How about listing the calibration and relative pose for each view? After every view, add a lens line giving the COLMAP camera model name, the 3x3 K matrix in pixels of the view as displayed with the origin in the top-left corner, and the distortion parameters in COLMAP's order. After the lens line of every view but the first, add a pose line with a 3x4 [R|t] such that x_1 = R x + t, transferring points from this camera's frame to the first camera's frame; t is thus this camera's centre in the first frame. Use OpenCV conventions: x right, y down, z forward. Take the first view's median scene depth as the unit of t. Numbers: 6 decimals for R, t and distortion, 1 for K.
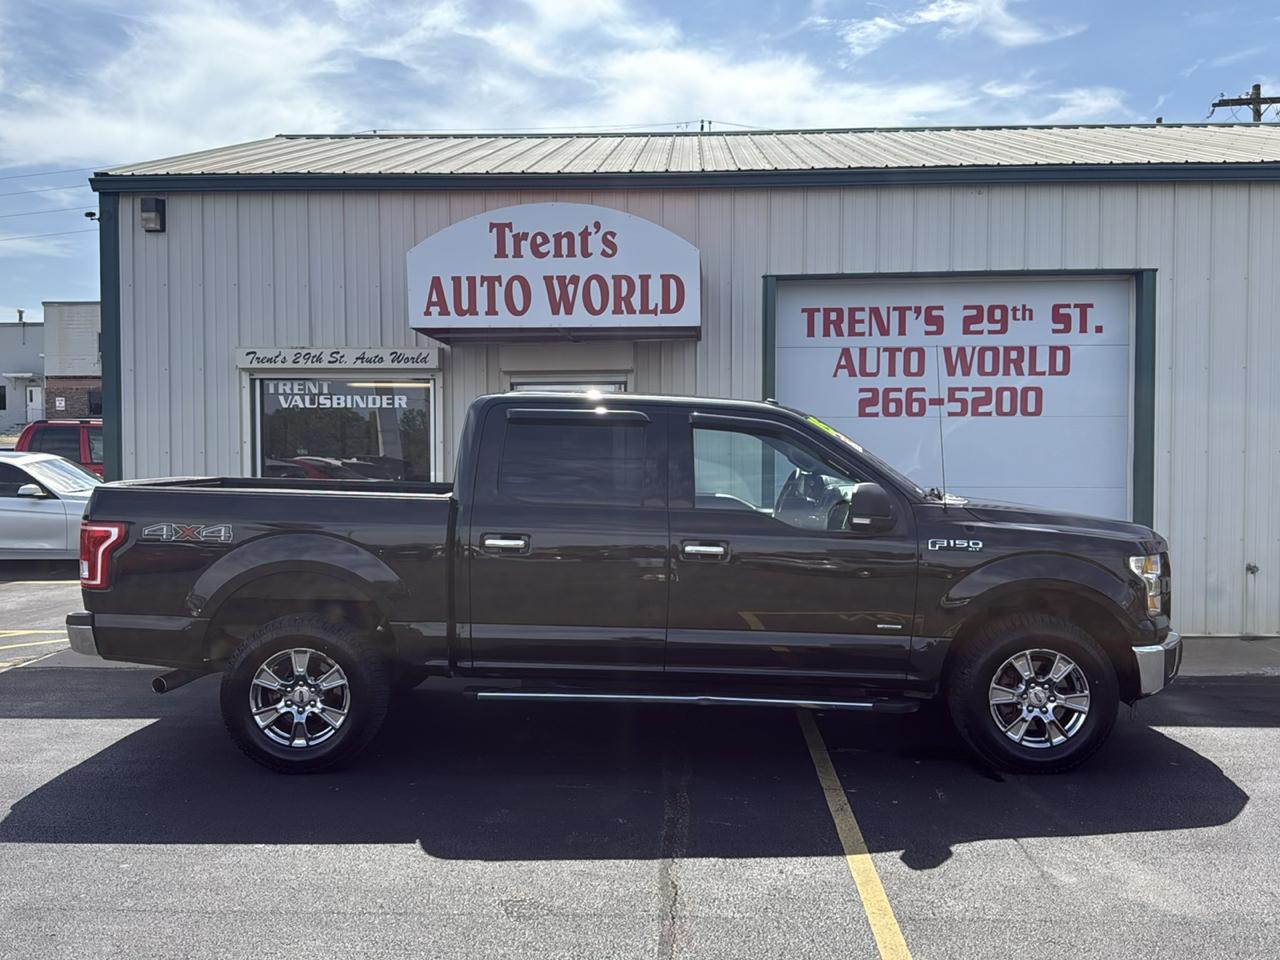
lens RADIAL K [[1151.4, 0, 640.0], [0, 1151.4, 480.3], [0, 0, 1]] dist [0.188247, -0.392717]
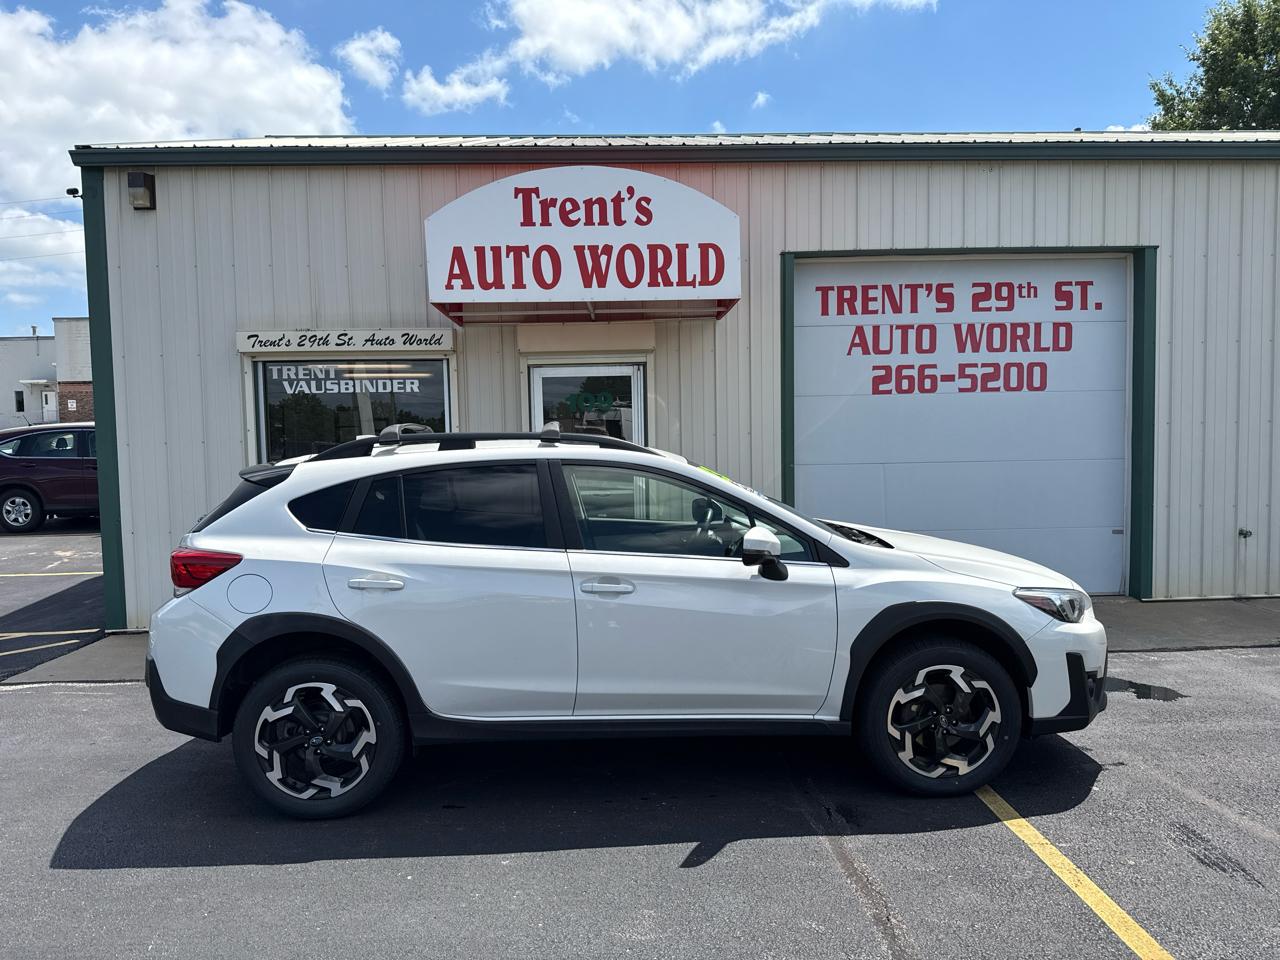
lens RADIAL K [[903.2, 0, 637.9], [0, 903.2, 484.3], [0, 0, 1]] dist [0.128405, -0.190505]
pose [[0.995929, -0.023303, 0.087077, -0.087198], [0.020936, 0.999389, 0.028001, -0.002834], [-0.087676, -0.026064, 0.995808, 0.223933]]
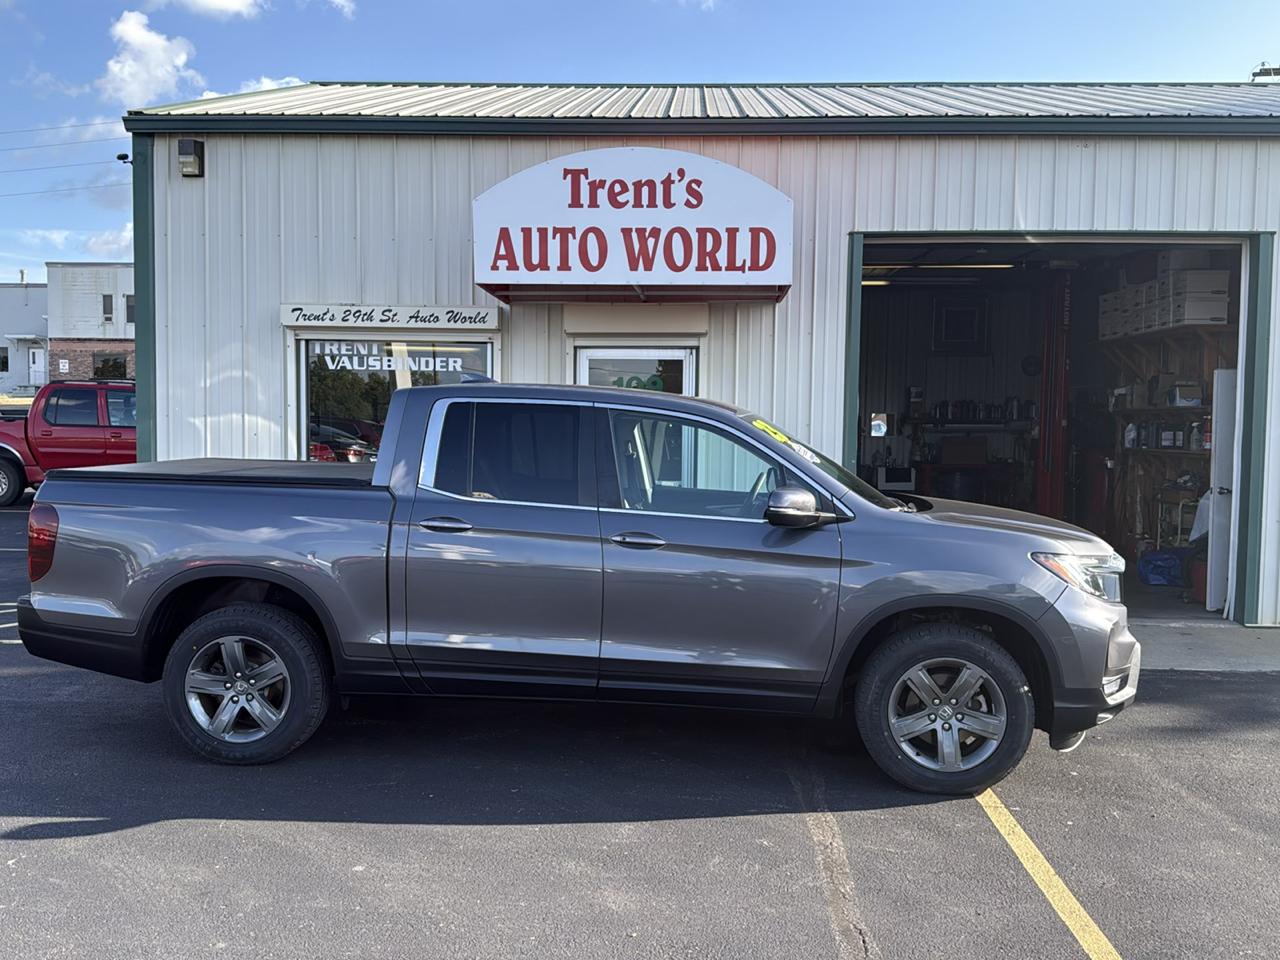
lens RADIAL K [[1146.5, 0, 640.5], [0, 1146.5, 481.7], [0, 0, 1]] dist [0.182310, -0.352389]
pose [[0.999902, 0.013738, 0.002600, -0.058868], [-0.013799, 0.999580, 0.025467, 0.000714], [-0.002249, -0.025501, 0.999672, 0.069873]]
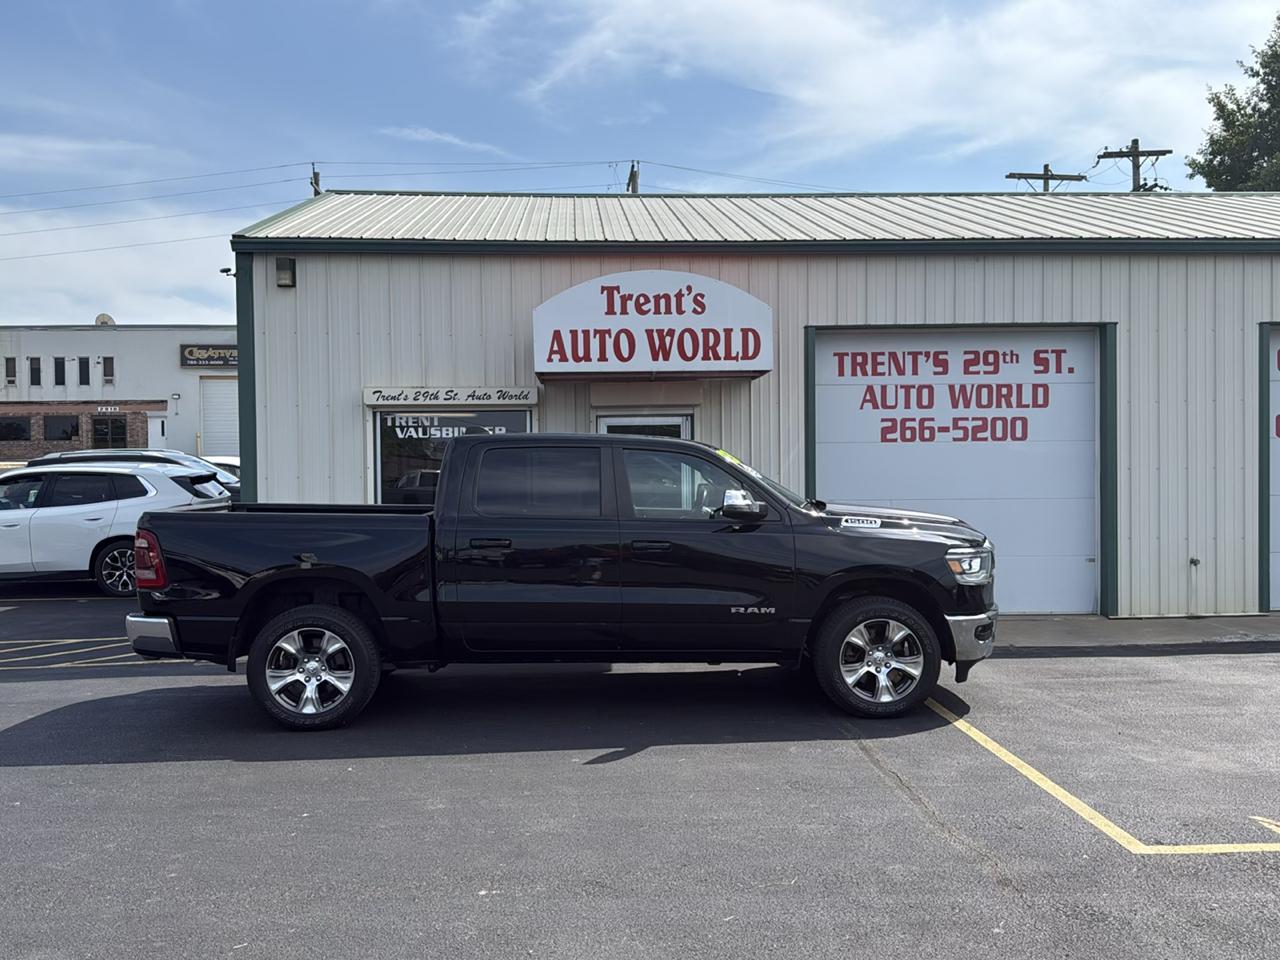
lens RADIAL K [[1146.2, 0, 638.0], [0, 1146.2, 483.9], [0, 0, 1]] dist [0.189090, -0.352841]
pose [[0.995158, -0.010036, 0.097777, -0.183508], [0.011522, 0.999826, -0.014643, 0.003655], [-0.097613, 0.015698, 0.995101, -0.177040]]
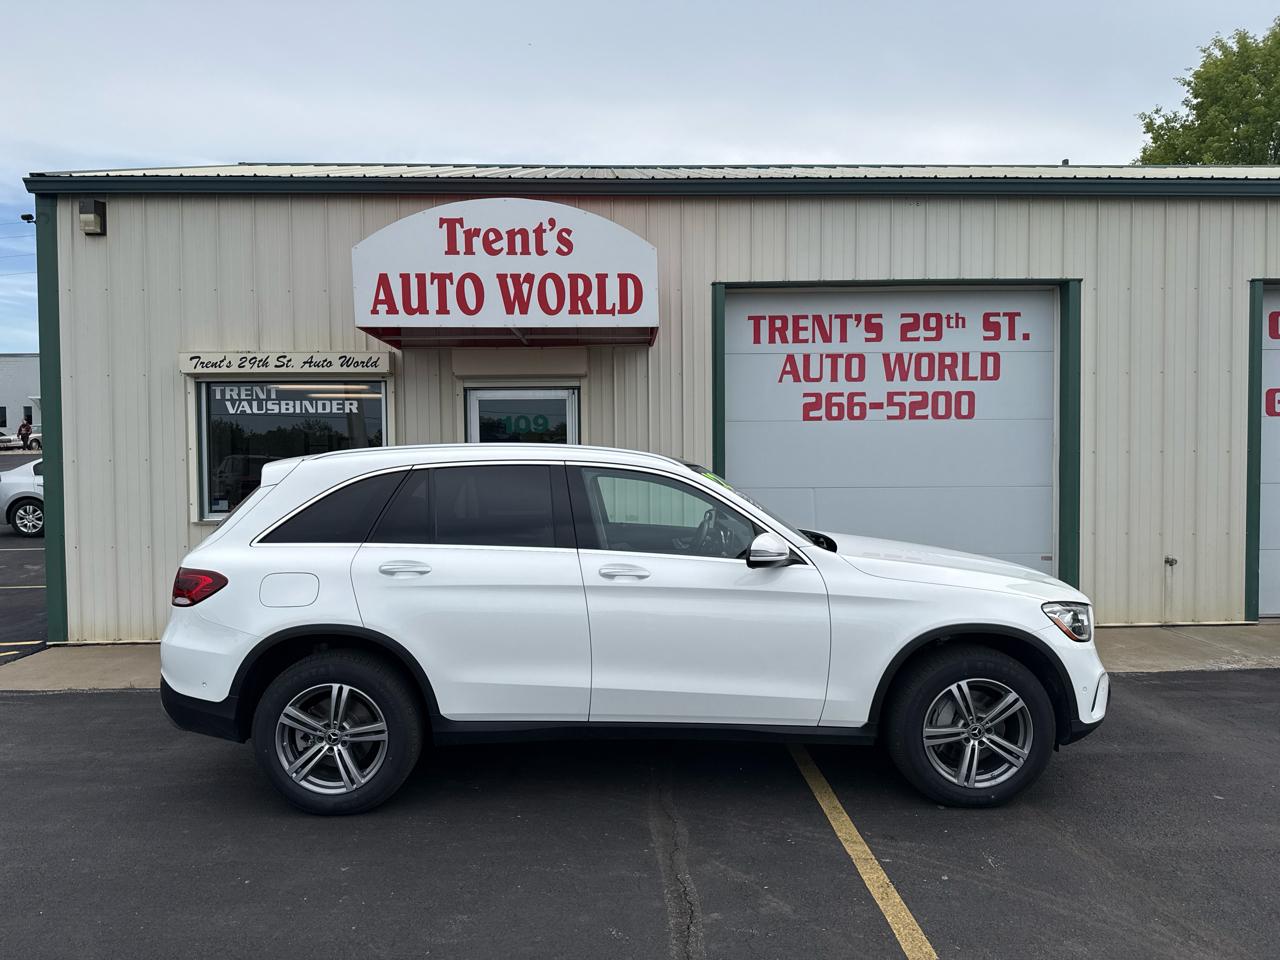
lens RADIAL K [[898.0, 0, 637.2], [0, 898.0, 481.2], [0, 0, 1]] dist [0.161458, -0.233374]
pose [[0.997019, -0.009207, 0.076608, -0.022592], [0.009231, 0.999957, 0.000048, -0.001814], [-0.076605, 0.000659, 0.997061, 0.203705]]
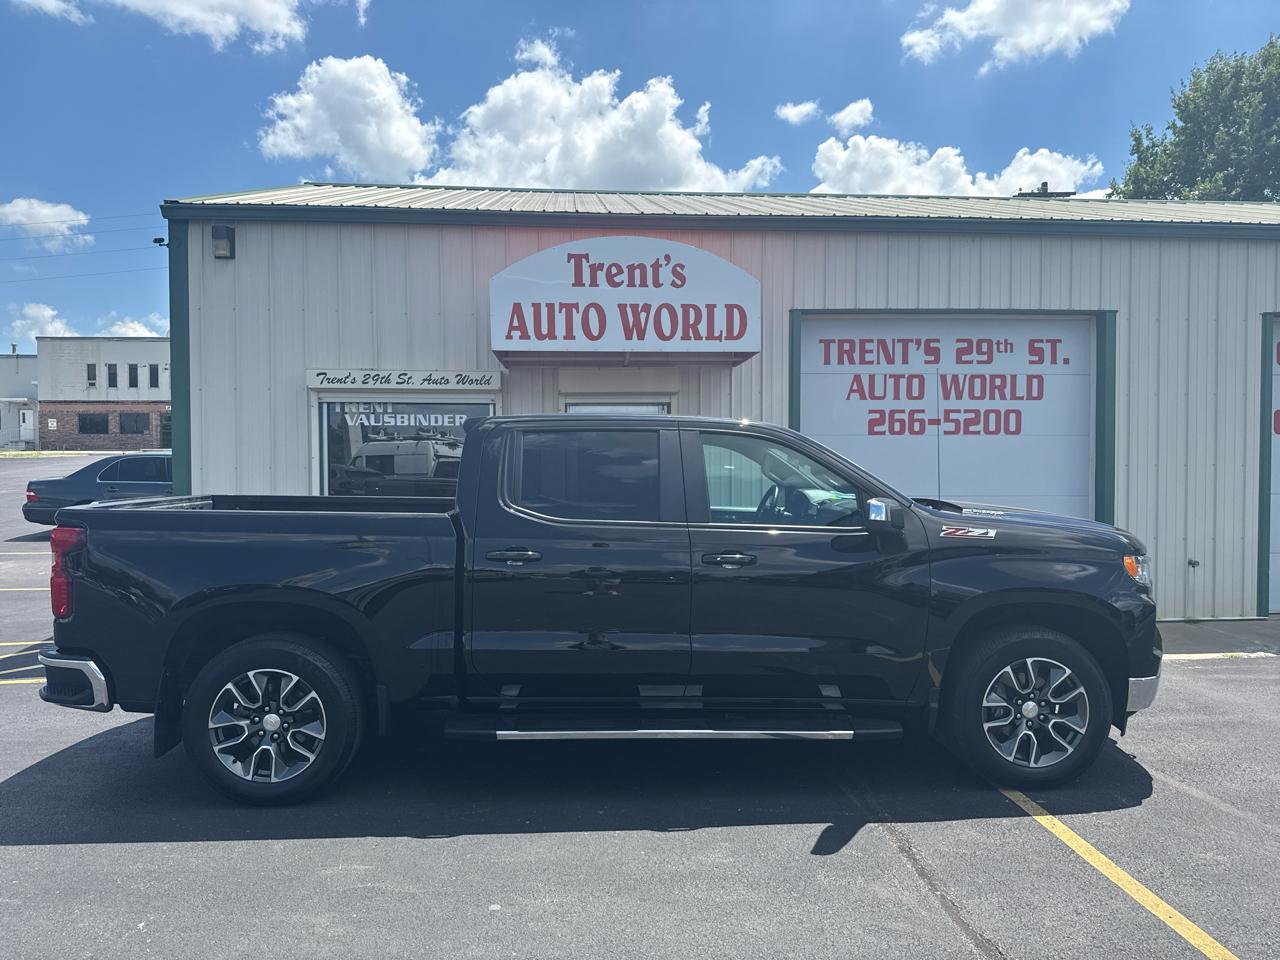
lens RADIAL K [[901.6, 0, 639.7], [0, 901.6, 481.8], [0, 0, 1]] dist [0.168219, -0.288173]
pose [[0.992827, -0.003953, 0.119496, -0.143203], [0.004585, 0.999977, -0.005018, -0.005069], [-0.119474, 0.005529, 0.992822, 0.136759]]
